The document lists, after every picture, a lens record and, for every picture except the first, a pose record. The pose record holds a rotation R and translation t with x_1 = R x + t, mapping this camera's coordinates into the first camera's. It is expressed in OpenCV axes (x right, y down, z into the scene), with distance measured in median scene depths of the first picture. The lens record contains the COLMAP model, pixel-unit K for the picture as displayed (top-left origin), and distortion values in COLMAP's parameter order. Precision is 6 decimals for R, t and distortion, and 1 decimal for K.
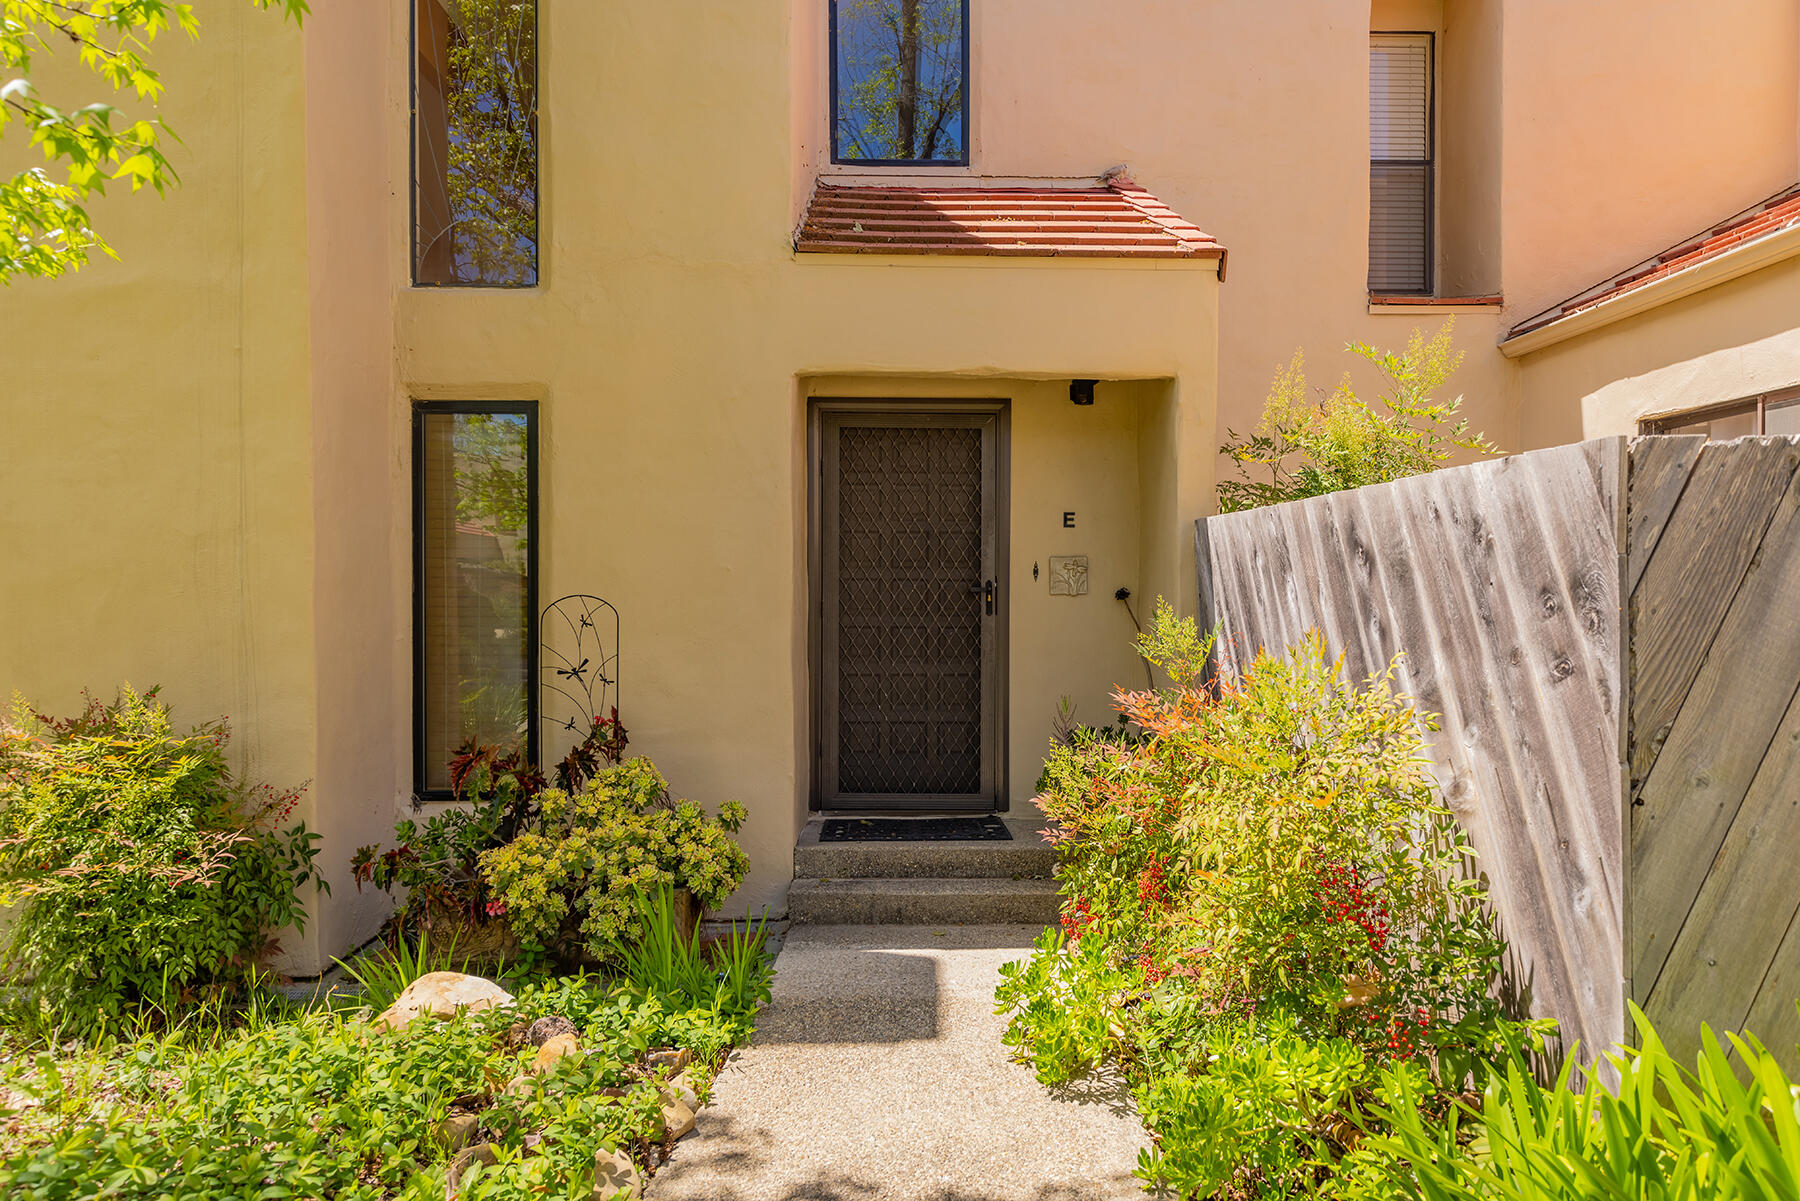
lens RADIAL K [[1249.0, 0, 903.0], [0, 1249.0, 604.3], [0, 0, 1]] dist [0.004986, 0.003390]
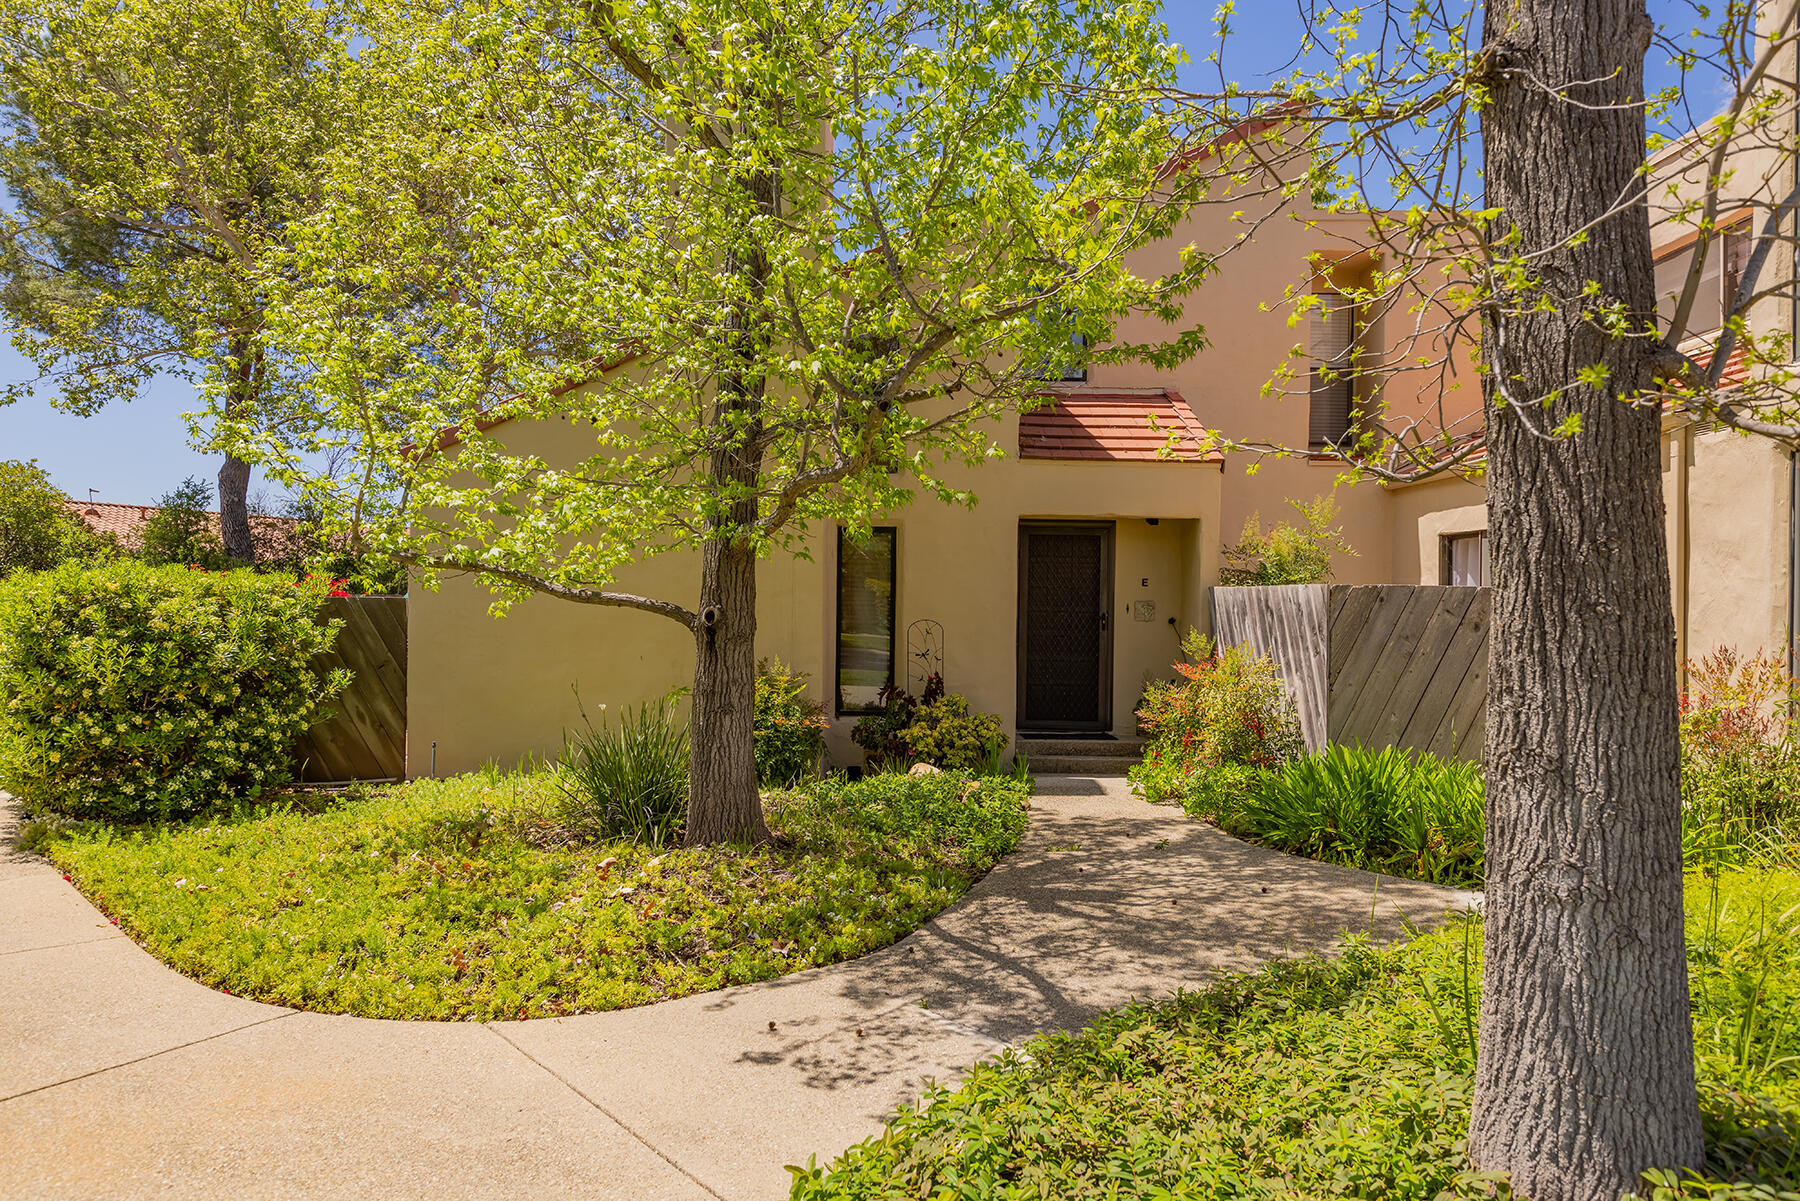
lens RADIAL K [[1249.0, 0, 893.5], [0, 1249.0, 599.5], [0, 0, 1]] dist [0.004986, 0.003390]
pose [[0.999632, 0.011733, -0.024472, -0.255636], [-0.011934, 0.999896, -0.008093, -0.024276], [0.024375, 0.008382, 0.999668, -1.166629]]
